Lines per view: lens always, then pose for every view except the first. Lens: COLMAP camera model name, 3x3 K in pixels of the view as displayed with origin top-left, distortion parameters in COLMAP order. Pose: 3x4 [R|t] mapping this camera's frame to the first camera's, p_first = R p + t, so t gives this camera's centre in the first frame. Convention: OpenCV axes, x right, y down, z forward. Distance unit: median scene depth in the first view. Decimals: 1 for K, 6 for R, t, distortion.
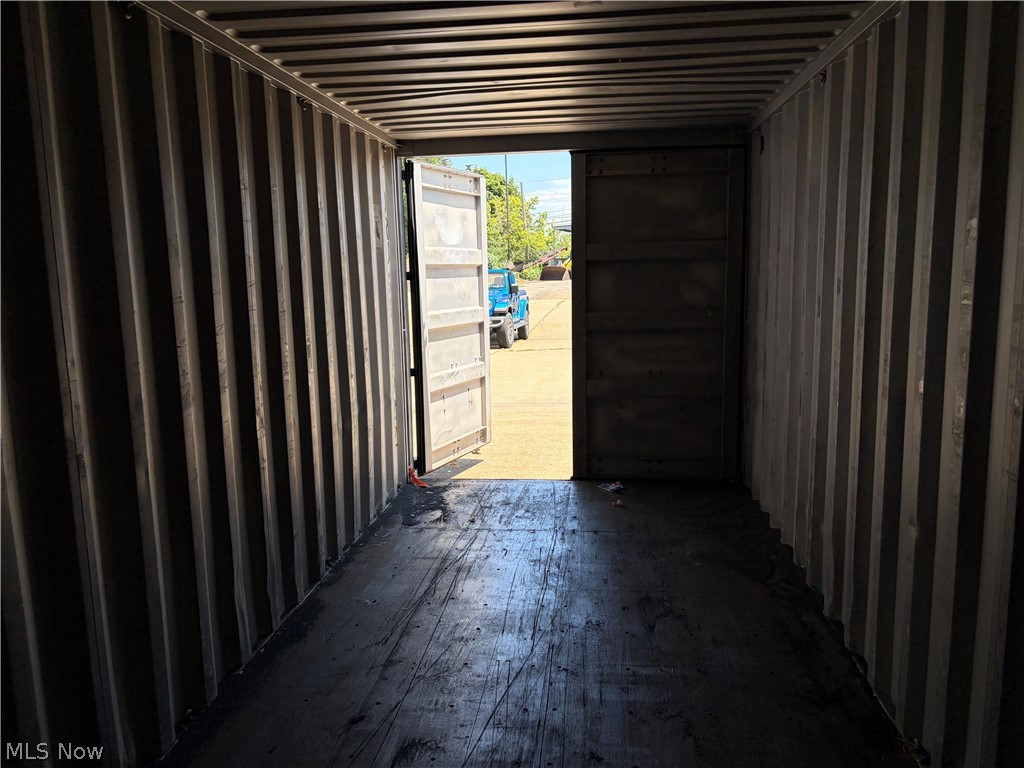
lens RADIAL K [[805.4, 0, 514.3], [0, 805.4, 338.8], [0, 0, 1]] dist [0.081876, -0.057329]
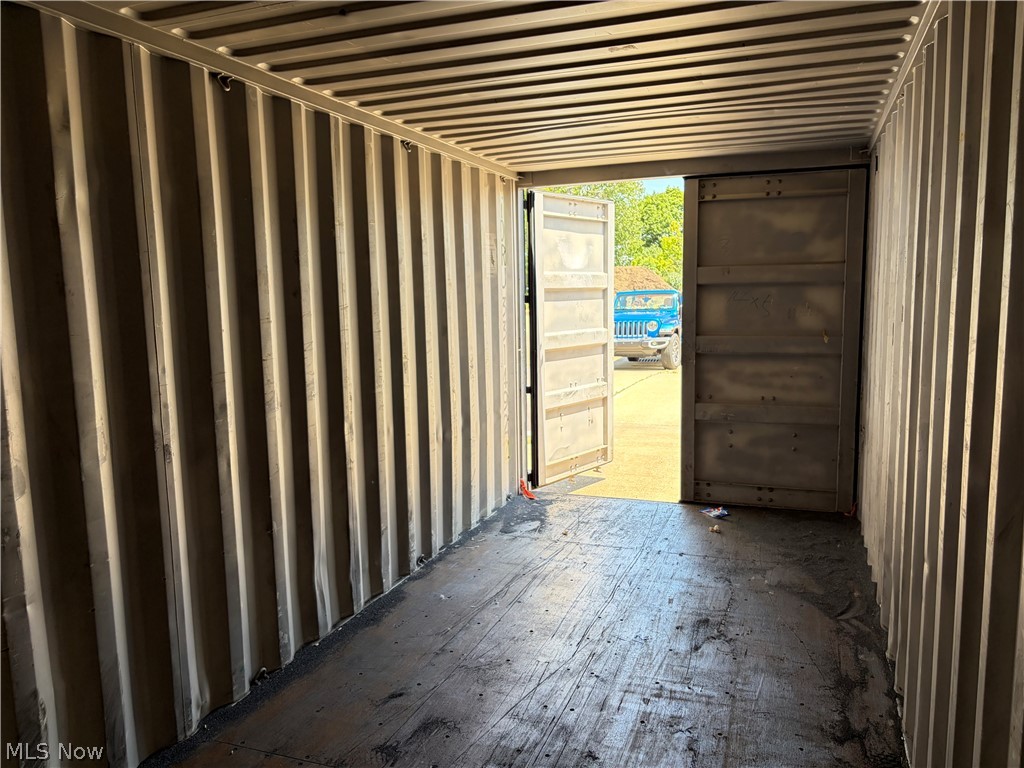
lens RADIAL K [[805.4, 0, 514.3], [0, 805.4, 338.8], [0, 0, 1]] dist [0.081876, -0.057329]
pose [[0.970108, 0.017310, -0.242055, 0.125433], [-0.023324, 0.999486, -0.022006, -0.001955], [0.241549, 0.026994, 0.970013, -0.034686]]
